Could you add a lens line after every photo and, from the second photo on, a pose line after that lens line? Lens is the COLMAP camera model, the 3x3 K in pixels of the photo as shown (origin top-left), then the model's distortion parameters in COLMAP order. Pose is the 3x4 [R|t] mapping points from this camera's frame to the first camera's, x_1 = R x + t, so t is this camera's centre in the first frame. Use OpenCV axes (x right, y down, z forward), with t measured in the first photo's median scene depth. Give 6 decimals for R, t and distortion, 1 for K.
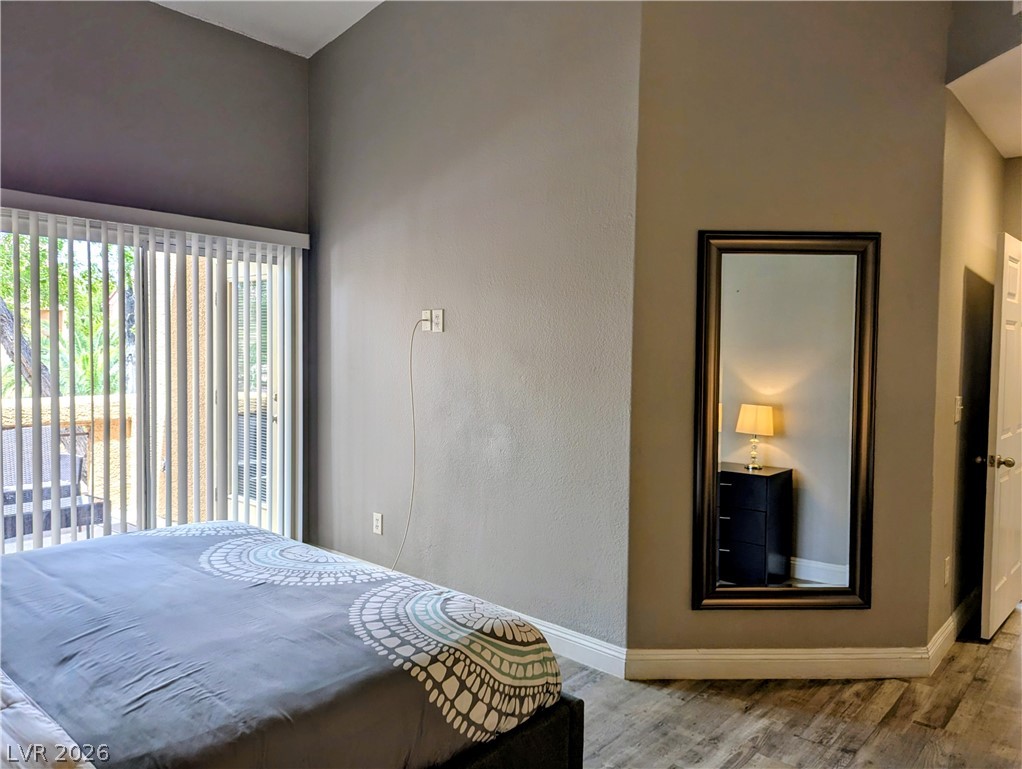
lens RADIAL K [[729.2, 0, 507.8], [0, 729.2, 384.0], [0, 0, 1]] dist [0.062648, -0.053514]
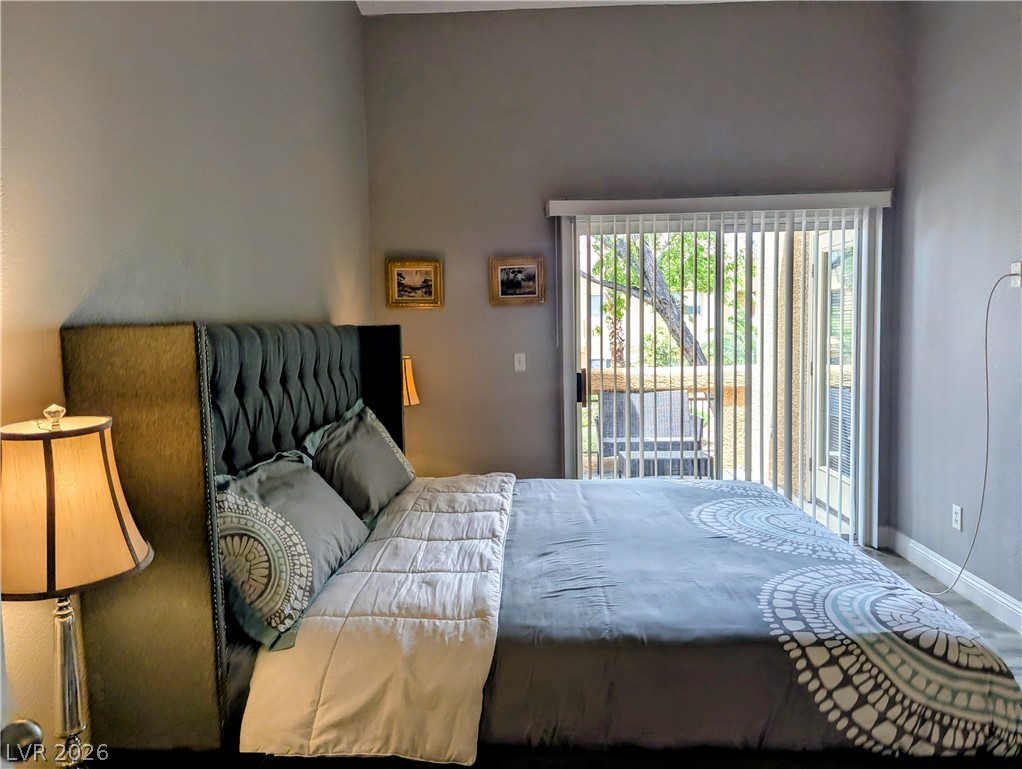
lens RADIAL K [[729.2, 0, 509.2], [0, 729.2, 383.4], [0, 0, 1]] dist [0.062648, -0.053514]
pose [[0.643303, 0.032408, -0.764926, 0.334591], [-0.007060, 0.999312, 0.036401, 0.013496], [0.765579, -0.018016, 0.643089, 0.095243]]
